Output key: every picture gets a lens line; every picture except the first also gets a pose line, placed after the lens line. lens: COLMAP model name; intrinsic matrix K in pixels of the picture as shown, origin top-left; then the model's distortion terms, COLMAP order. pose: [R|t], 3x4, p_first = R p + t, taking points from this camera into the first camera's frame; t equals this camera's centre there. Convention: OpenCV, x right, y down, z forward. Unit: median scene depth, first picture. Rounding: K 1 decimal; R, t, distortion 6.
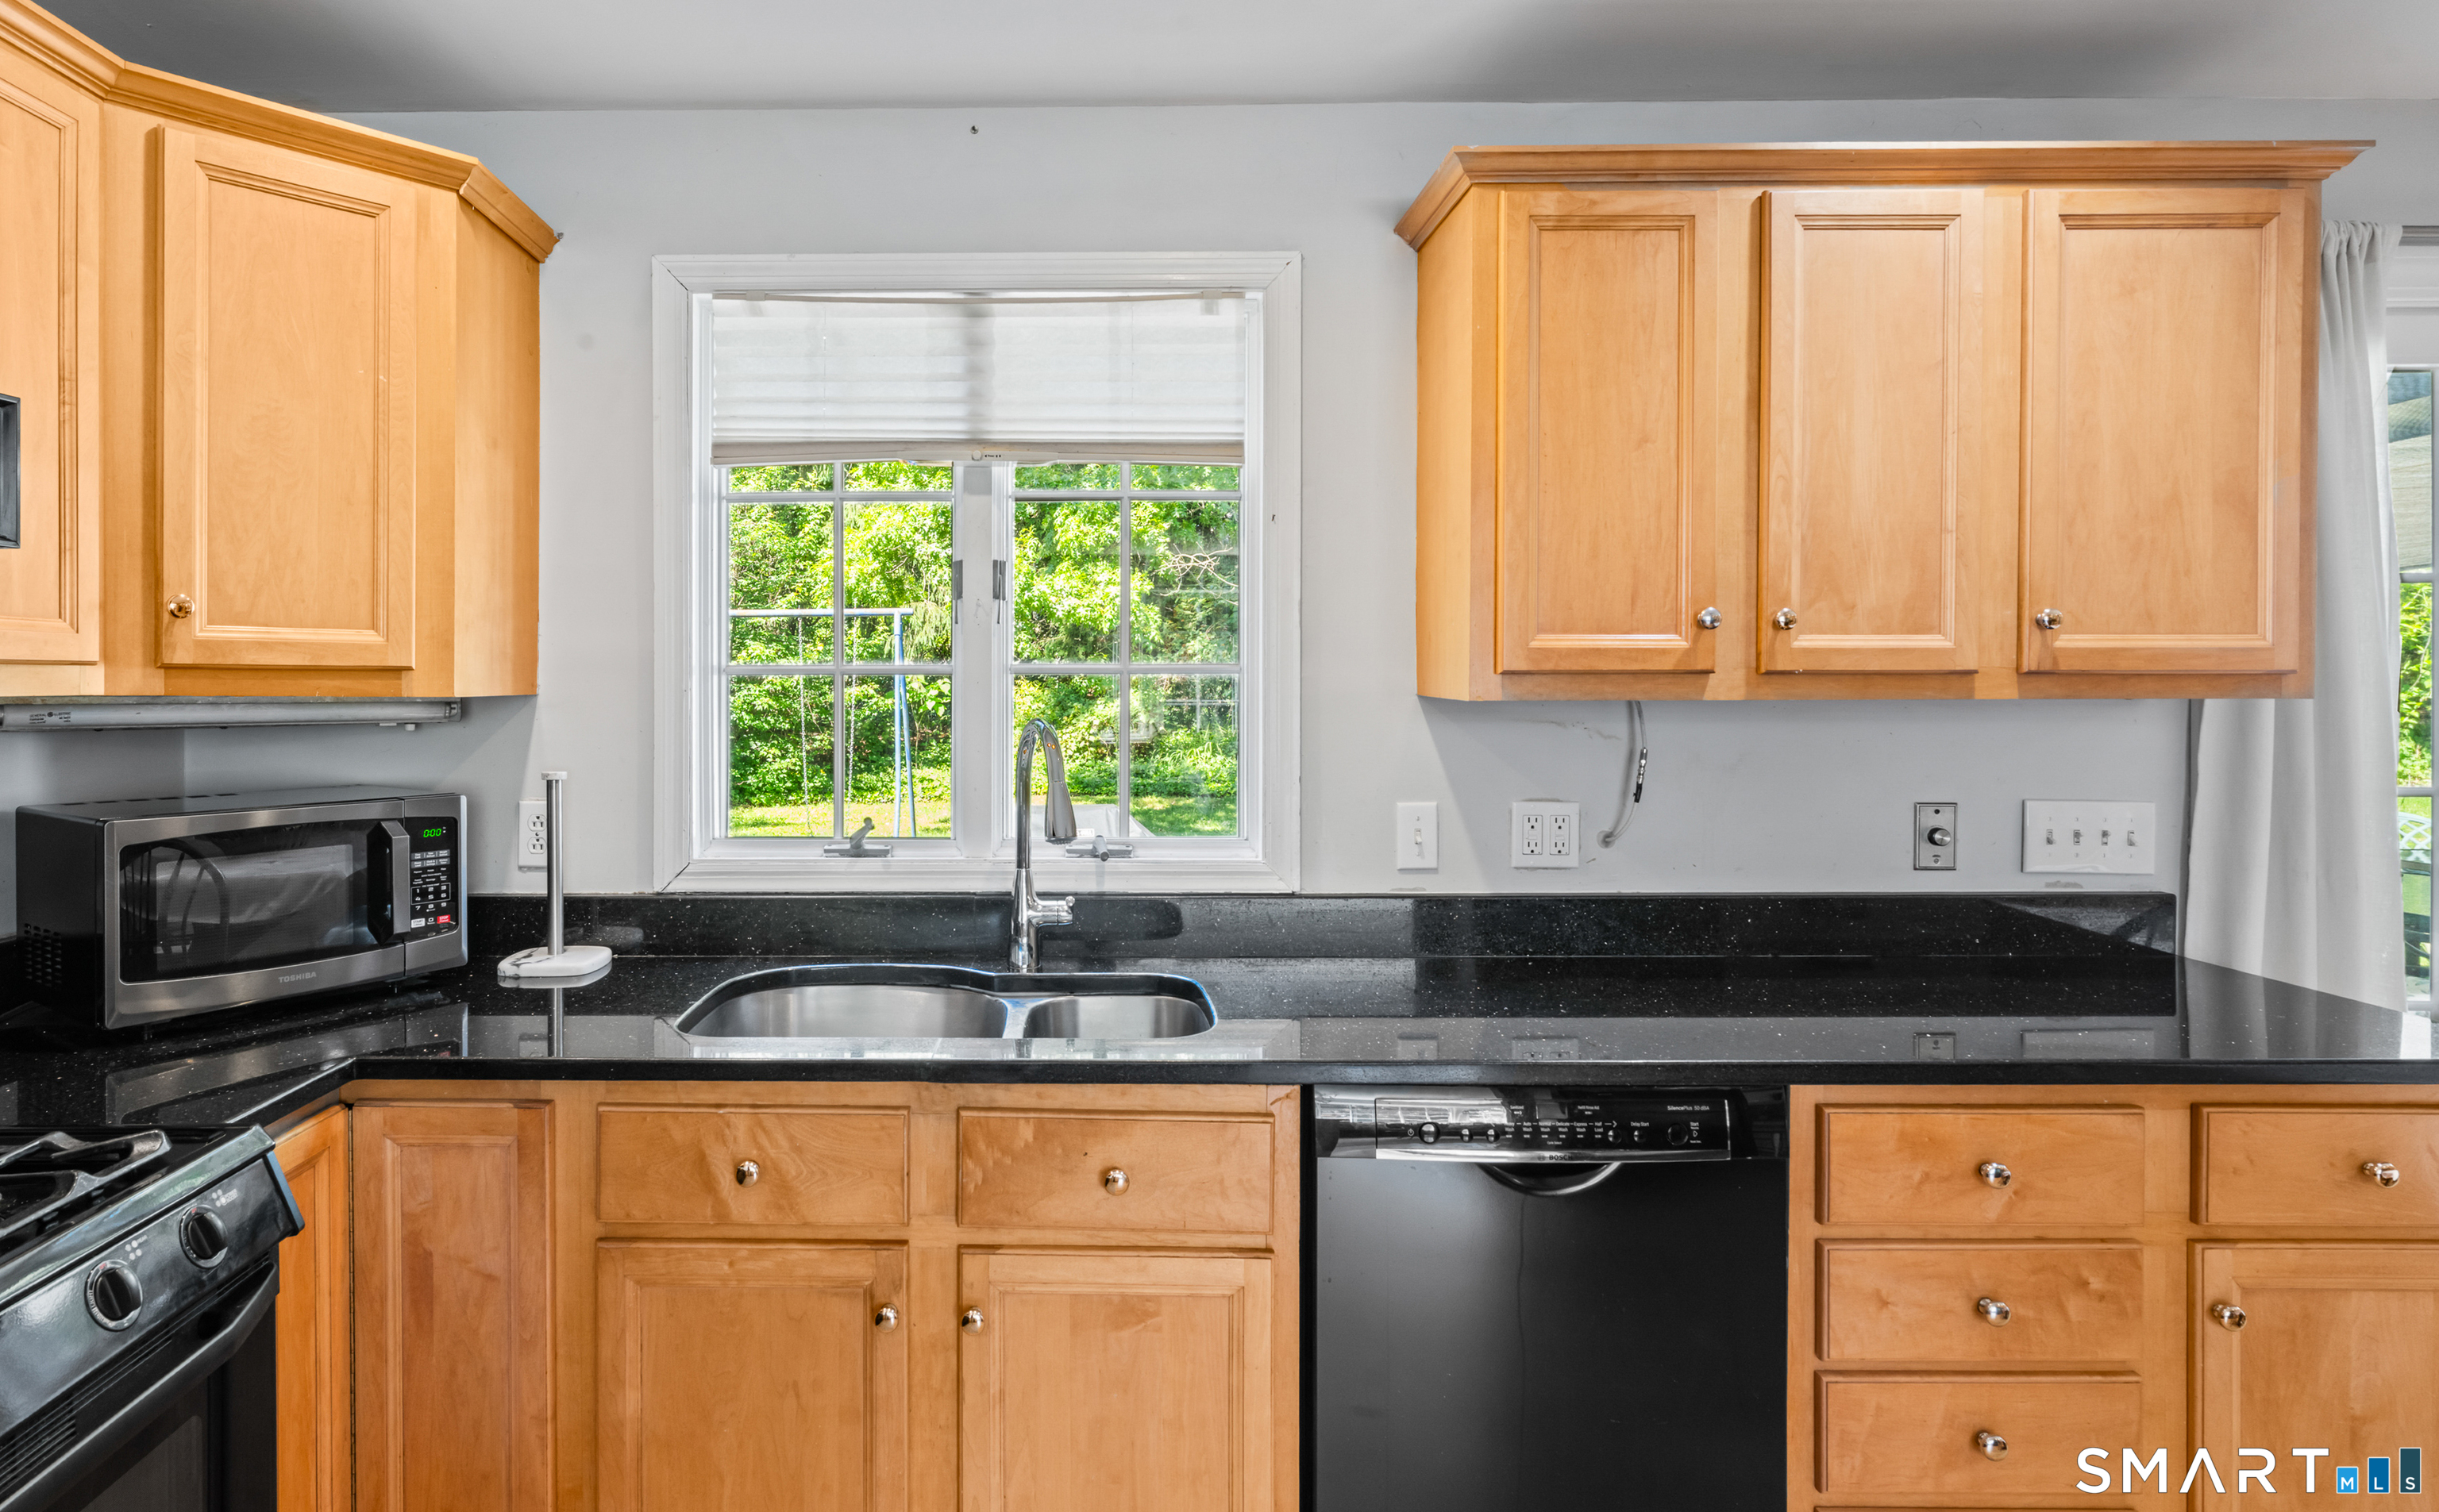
lens RADIAL K [[1331.1, 0, 1118.1], [0, 1331.1, 690.5], [0, 0, 1]] dist [0.003916, 0.000917]
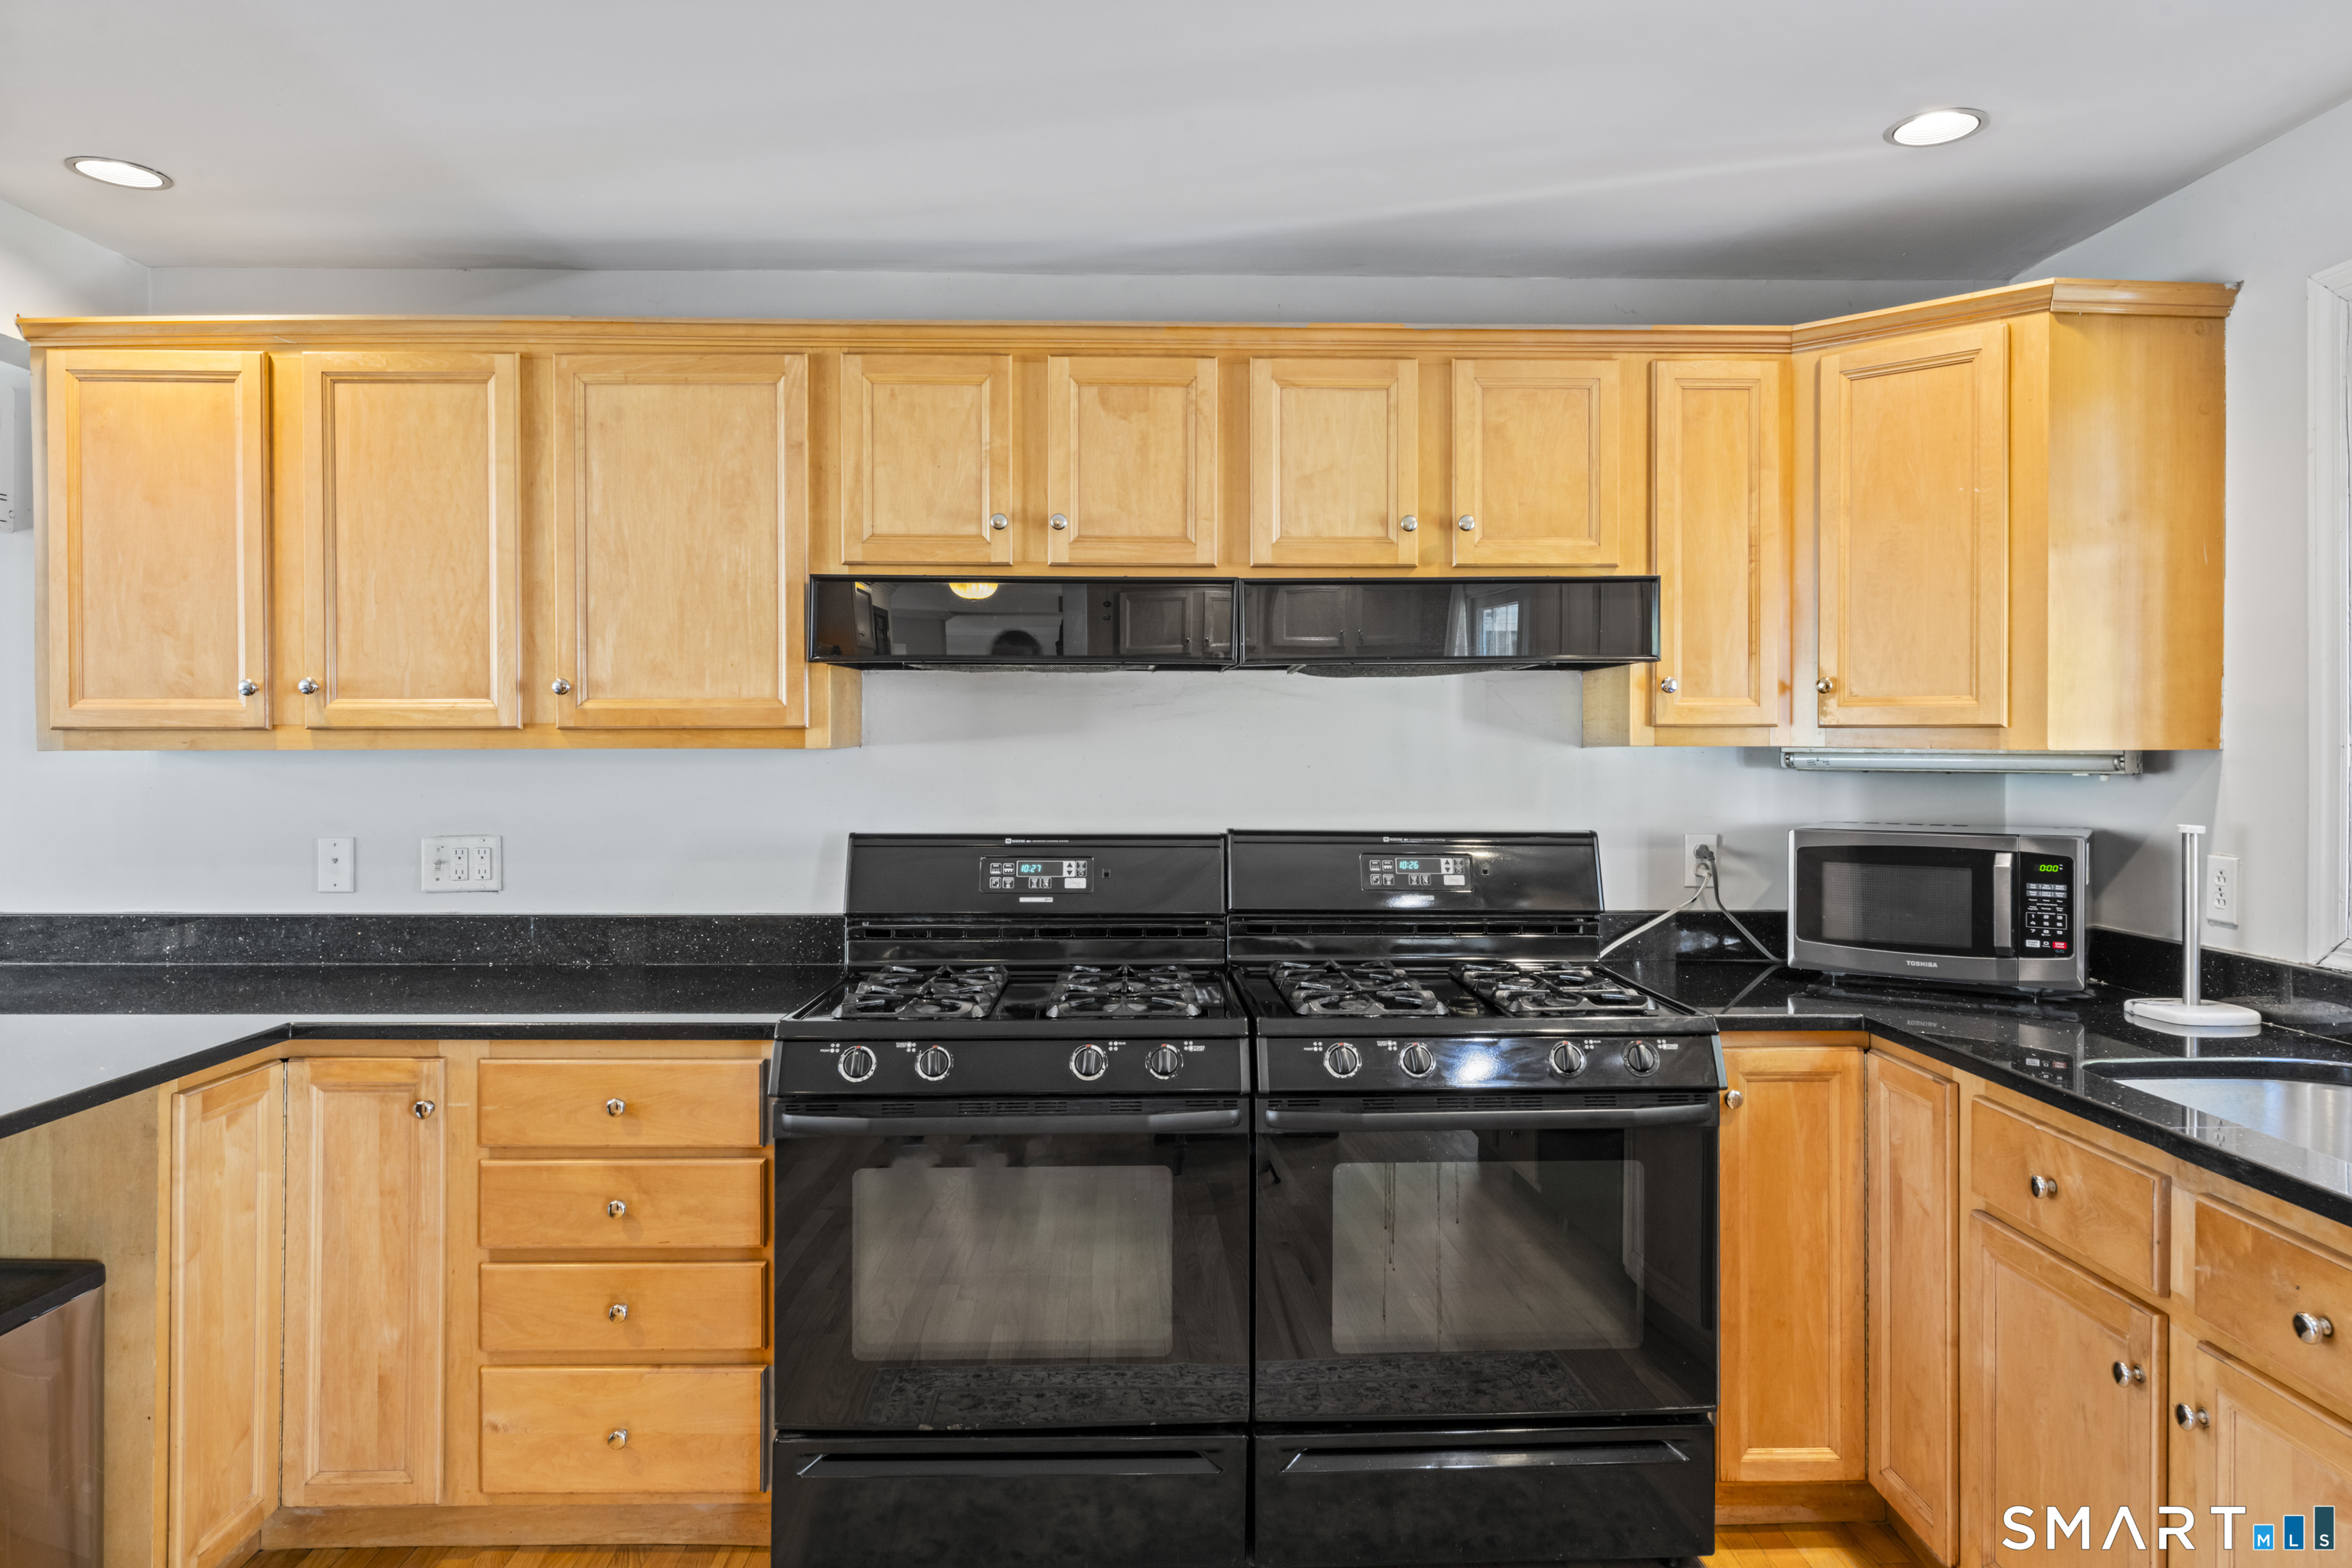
lens RADIAL K [[1450.9, 0, 1173.5], [0, 1450.9, 735.7], [0, 0, 1]] dist [-0.005794, 0.001202]
pose [[0.044910, -0.002283, -0.998988, 0.699376], [-0.005767, 0.999980, -0.002544, -0.000025], [0.998974, 0.005876, 0.044896, 0.188000]]
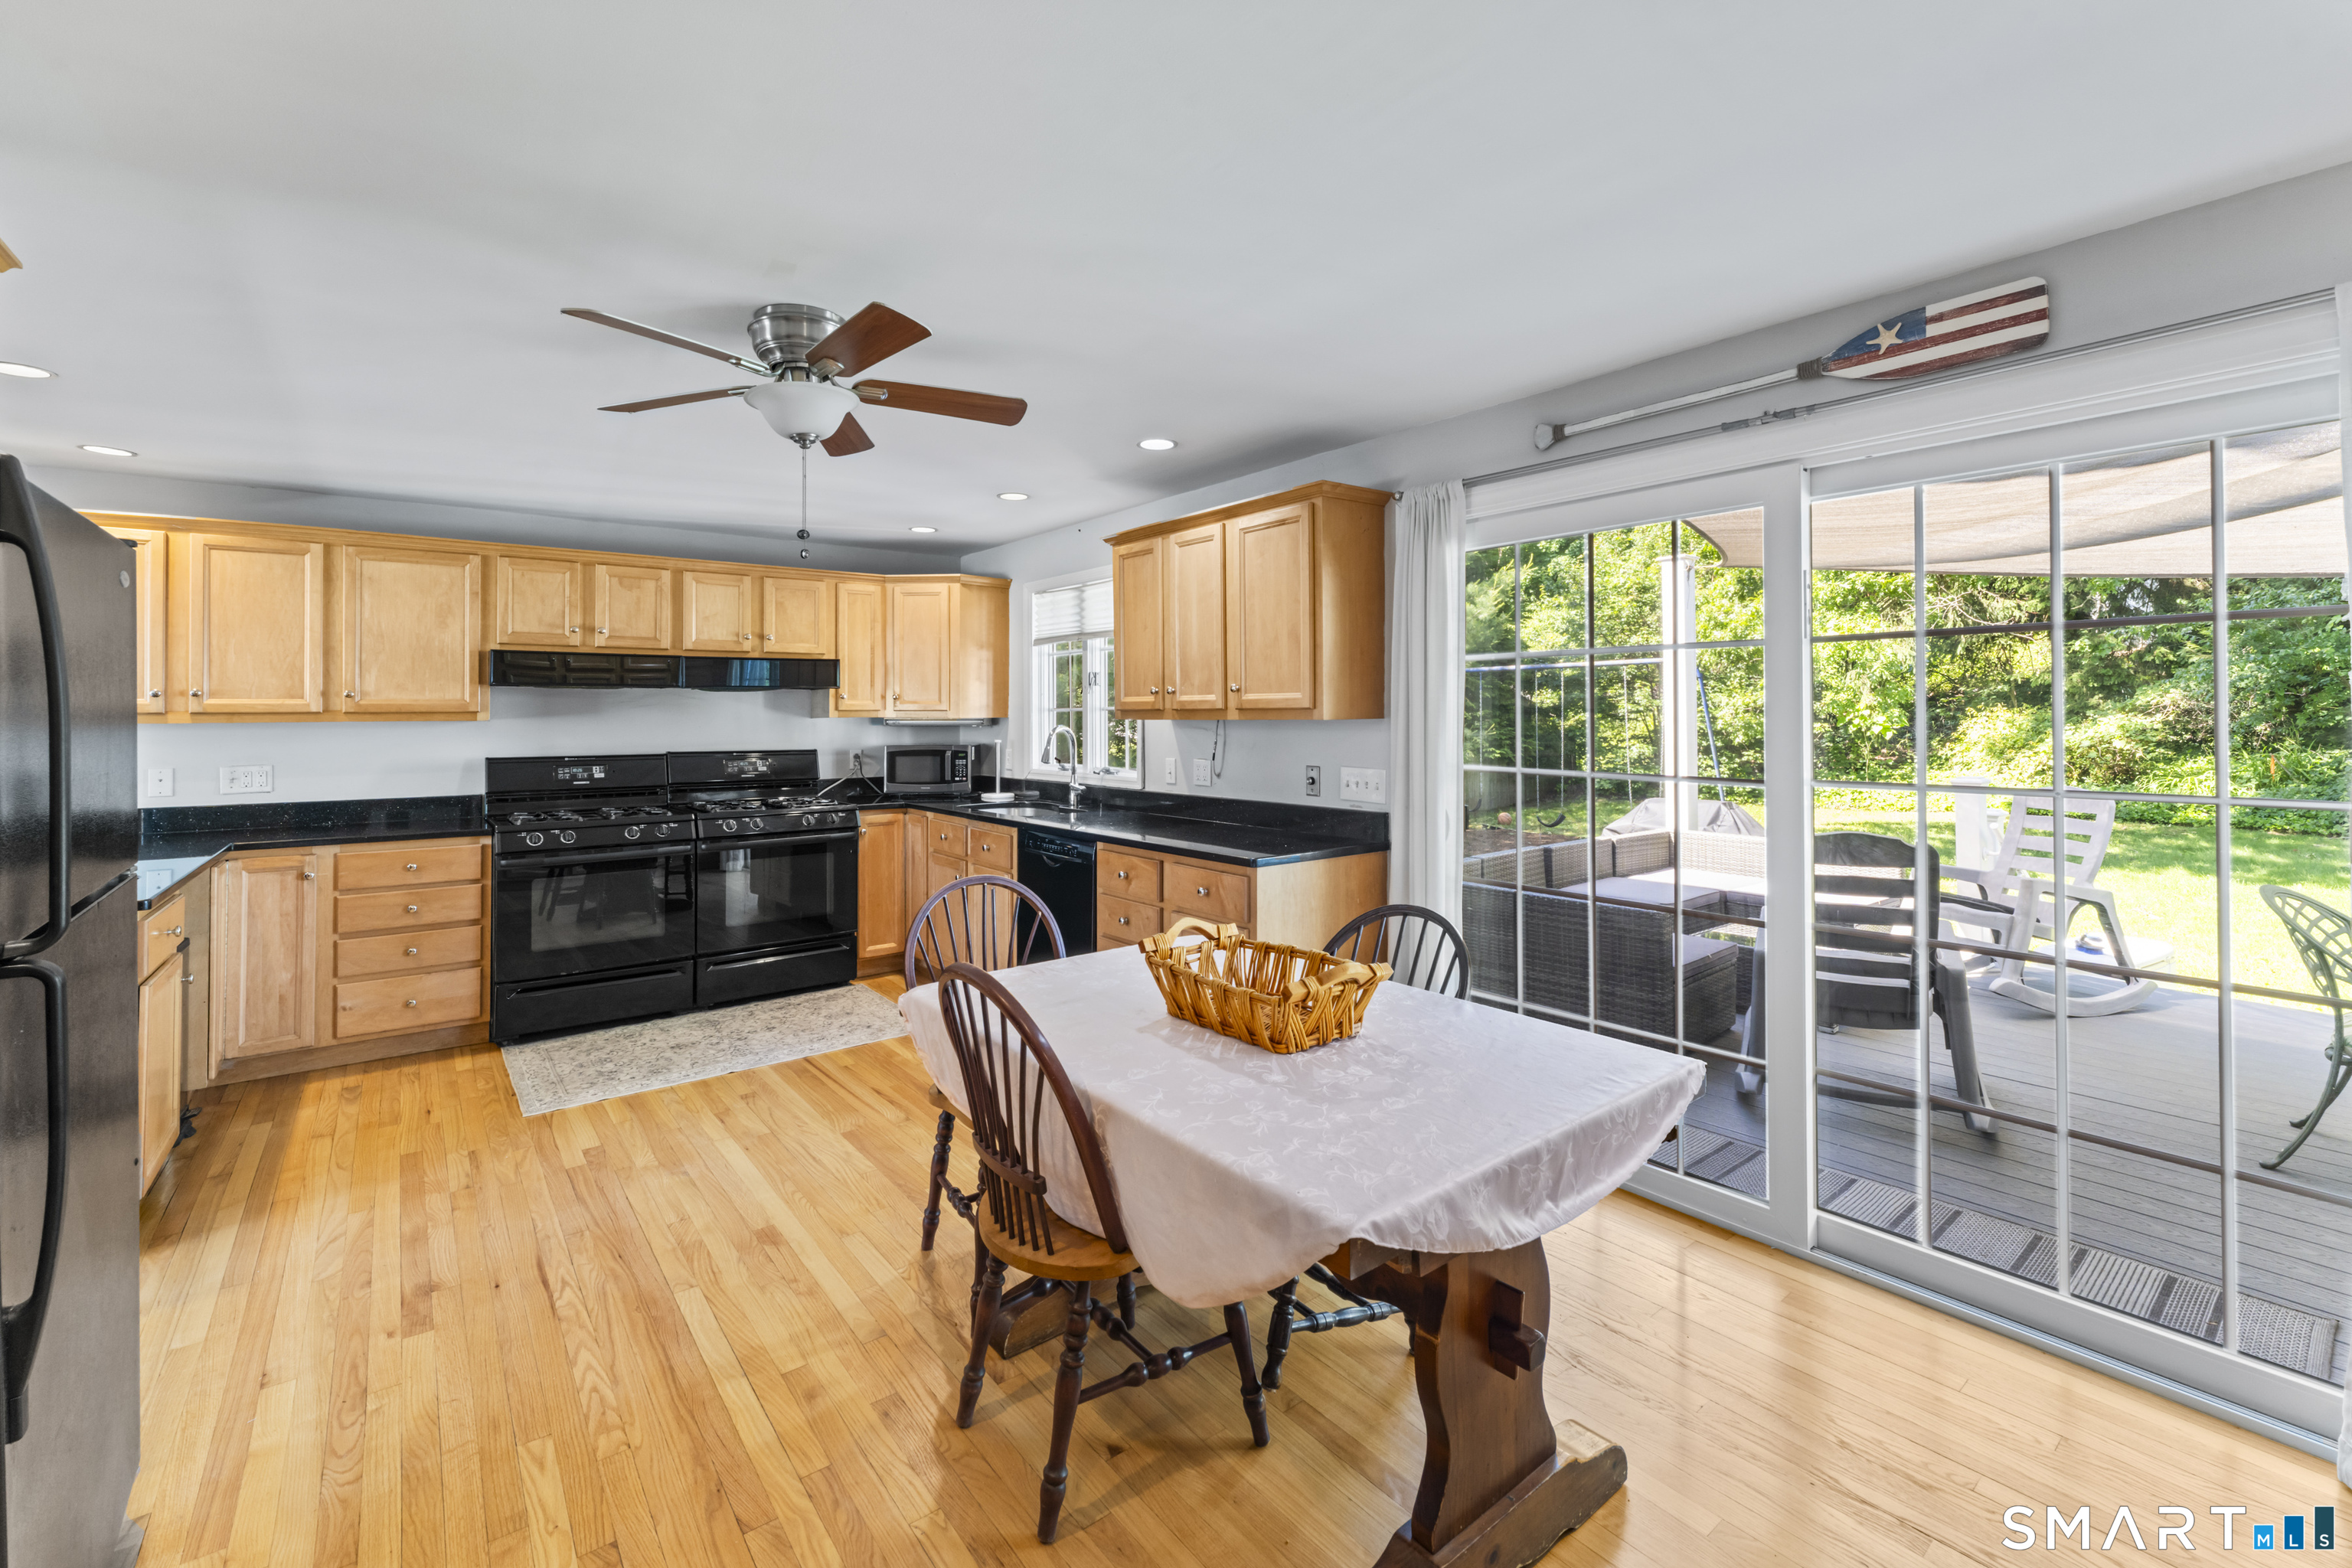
lens RADIAL K [[973.5, 0, 1166.7], [0, 973.5, 702.1], [0, 0, 1]] dist [0.000348, -0.000174]
pose [[0.630125, -0.010648, -0.776420, 1.932852], [-0.000788, 0.999897, -0.014353, -0.001007], [0.776493, 0.009656, 0.630052, -0.256998]]
